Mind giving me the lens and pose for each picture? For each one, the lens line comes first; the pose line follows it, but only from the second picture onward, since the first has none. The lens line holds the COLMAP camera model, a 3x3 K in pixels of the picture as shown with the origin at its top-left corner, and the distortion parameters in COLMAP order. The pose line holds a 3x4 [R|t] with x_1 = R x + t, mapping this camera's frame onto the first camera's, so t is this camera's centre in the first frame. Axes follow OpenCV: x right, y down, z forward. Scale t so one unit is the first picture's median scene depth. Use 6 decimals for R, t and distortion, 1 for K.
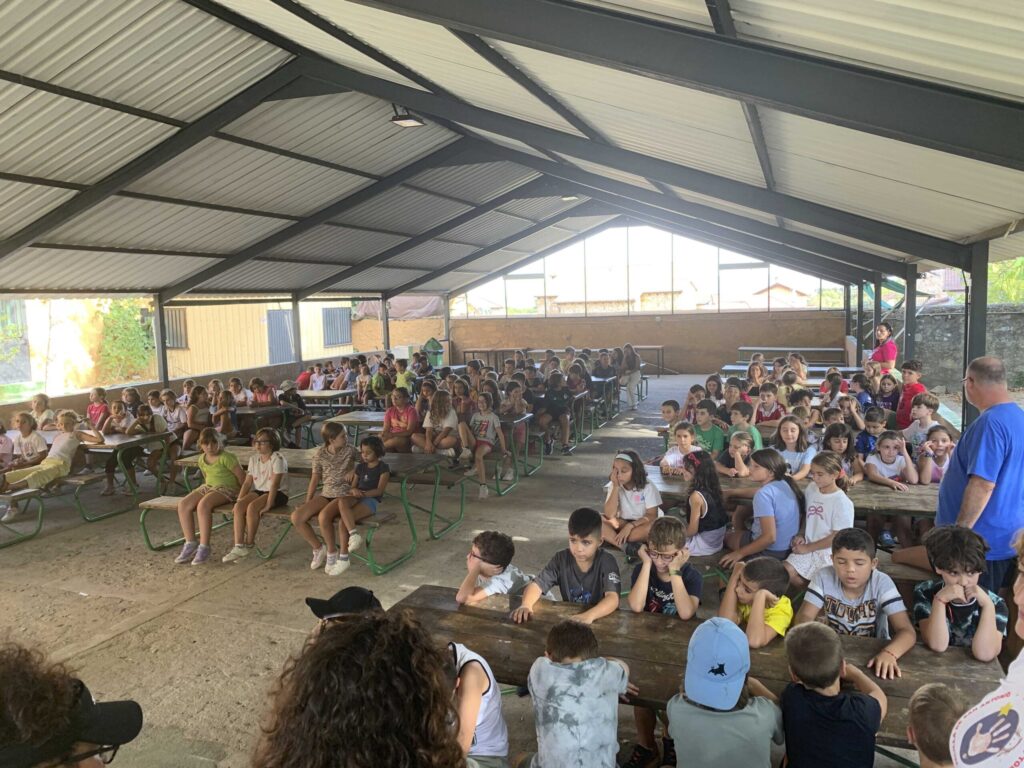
lens RADIAL K [[772.5, 0, 512.0], [0, 772.5, 384.0], [0, 0, 1]] dist [0.054015, -0.079471]
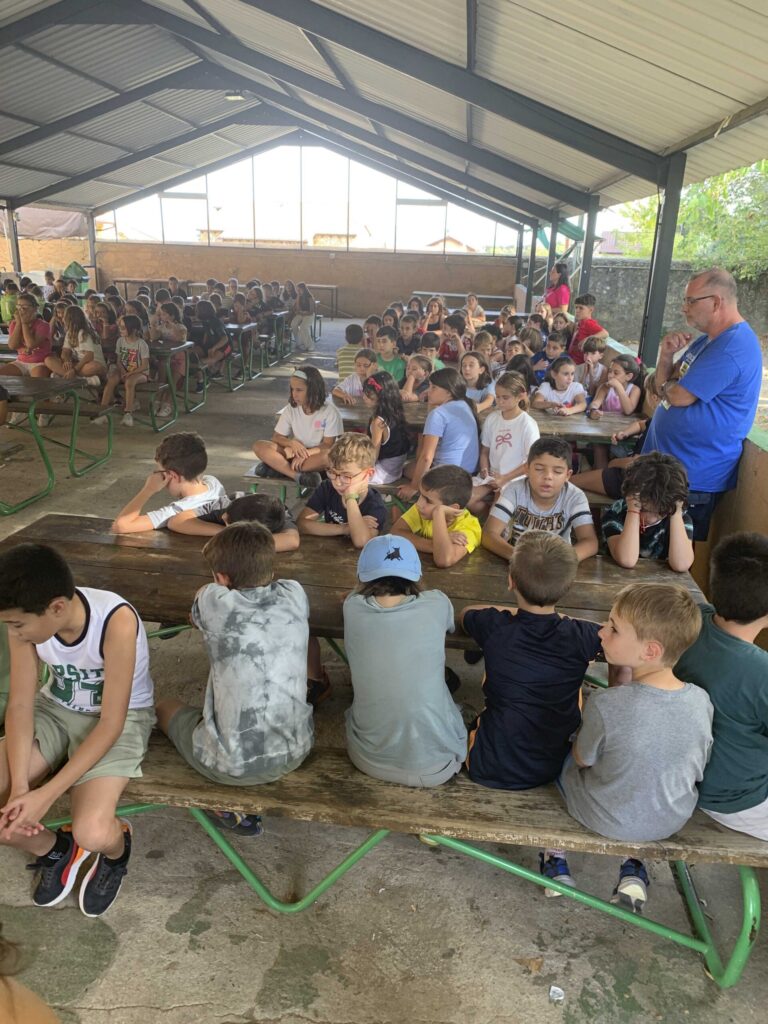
lens RADIAL K [[772.5, 0, 384.0], [0, 772.5, 512.0], [0, 0, 1]] dist [0.054015, -0.079471]
pose [[0.966841, -0.021530, 0.254469, 0.004370], [-0.034427, 0.976356, 0.213412, 0.018887], [-0.253047, -0.215096, 0.943240, 0.040796]]
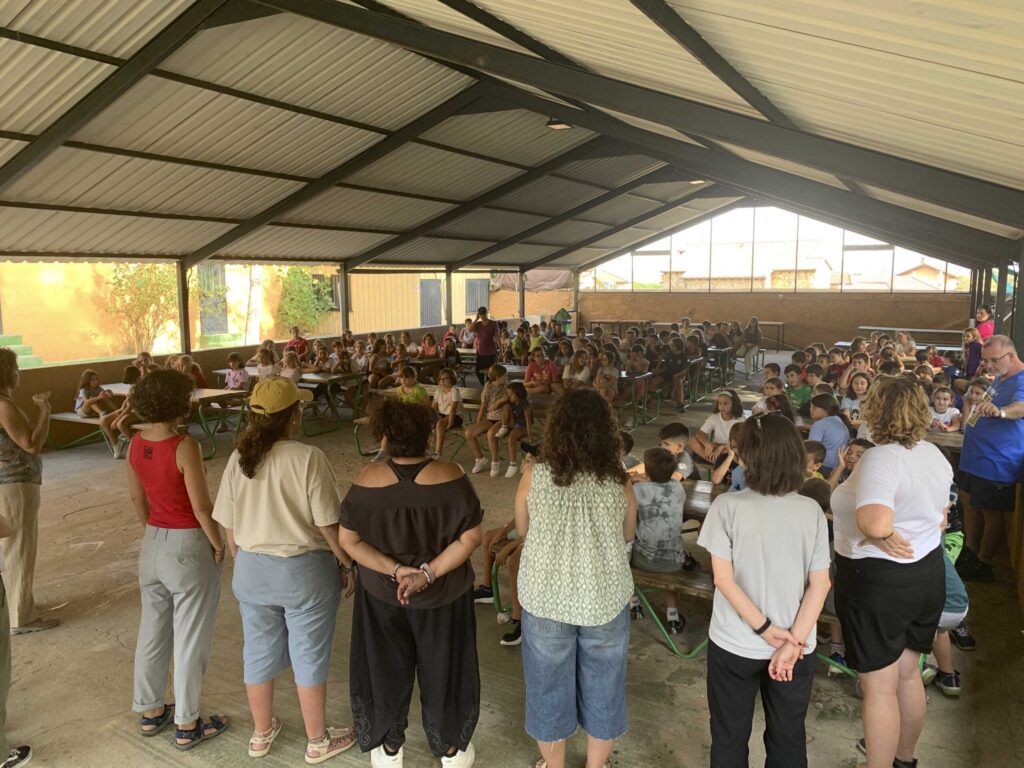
lens RADIAL K [[788.7, 0, 512.0], [0, 788.7, 384.0], [0, 0, 1]] dist [0.126314, -0.313605]
pose [[0.987604, 0.045964, -0.150088, -0.001281], [-0.041357, 0.998577, 0.033672, 0.014706], [0.151422, -0.027047, 0.988099, -0.139784]]
